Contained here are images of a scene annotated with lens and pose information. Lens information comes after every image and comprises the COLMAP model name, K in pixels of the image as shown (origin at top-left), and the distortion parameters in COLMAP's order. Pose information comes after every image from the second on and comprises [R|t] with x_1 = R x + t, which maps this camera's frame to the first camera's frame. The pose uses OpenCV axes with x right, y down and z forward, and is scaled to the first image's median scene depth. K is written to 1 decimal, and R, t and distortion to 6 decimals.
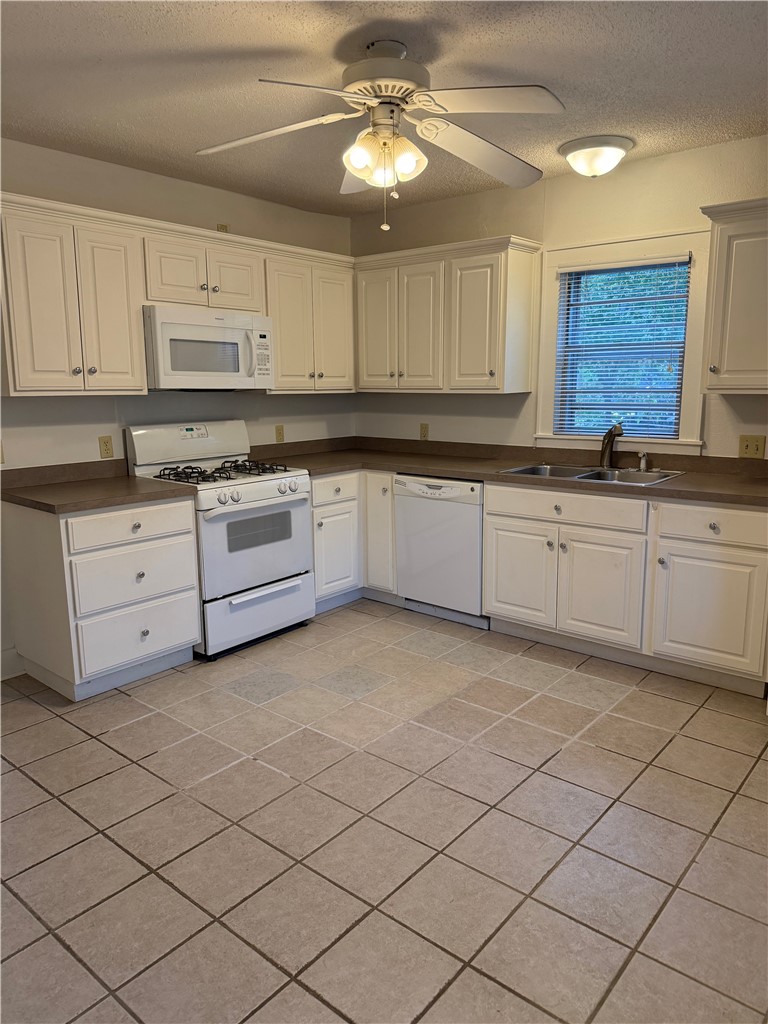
lens RADIAL K [[714.4, 0, 381.3], [0, 714.4, 508.7], [0, 0, 1]] dist [0.104019, -0.138174]
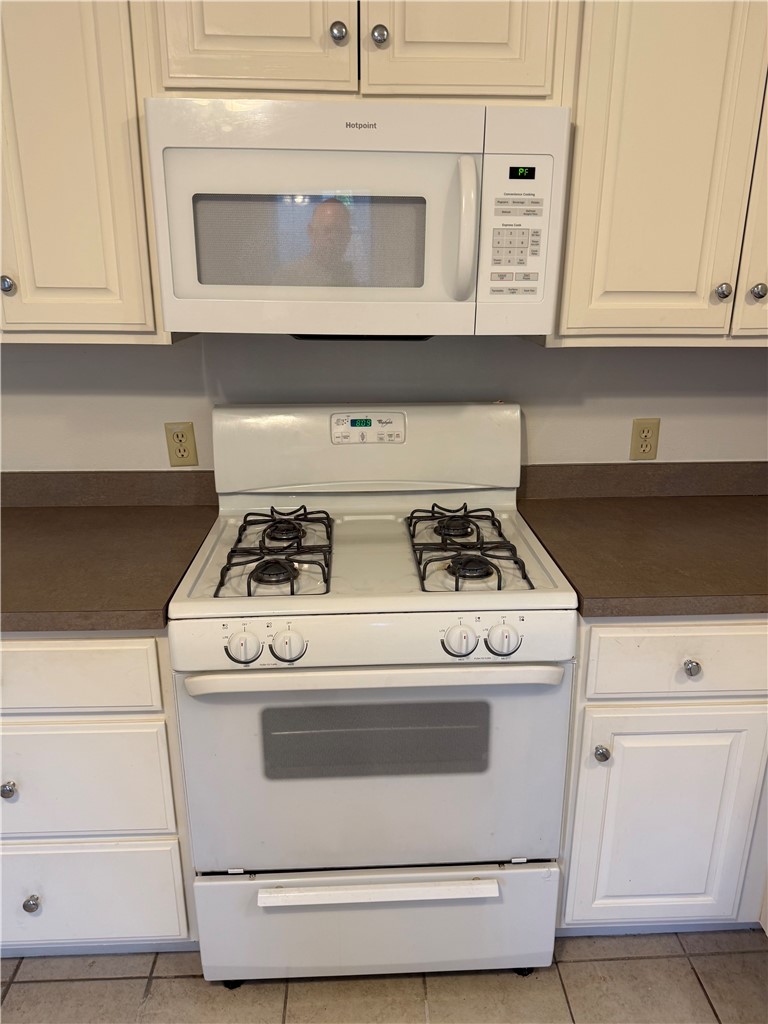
lens RADIAL K [[714.4, 0, 381.3], [0, 714.4, 508.7], [0, 0, 1]] dist [0.104019, -0.138174]
pose [[0.673308, 0.230367, -0.702558, 0.058902], [-0.134086, 0.972510, 0.190380, -0.145049], [0.727102, -0.033981, 0.685688, 0.720535]]
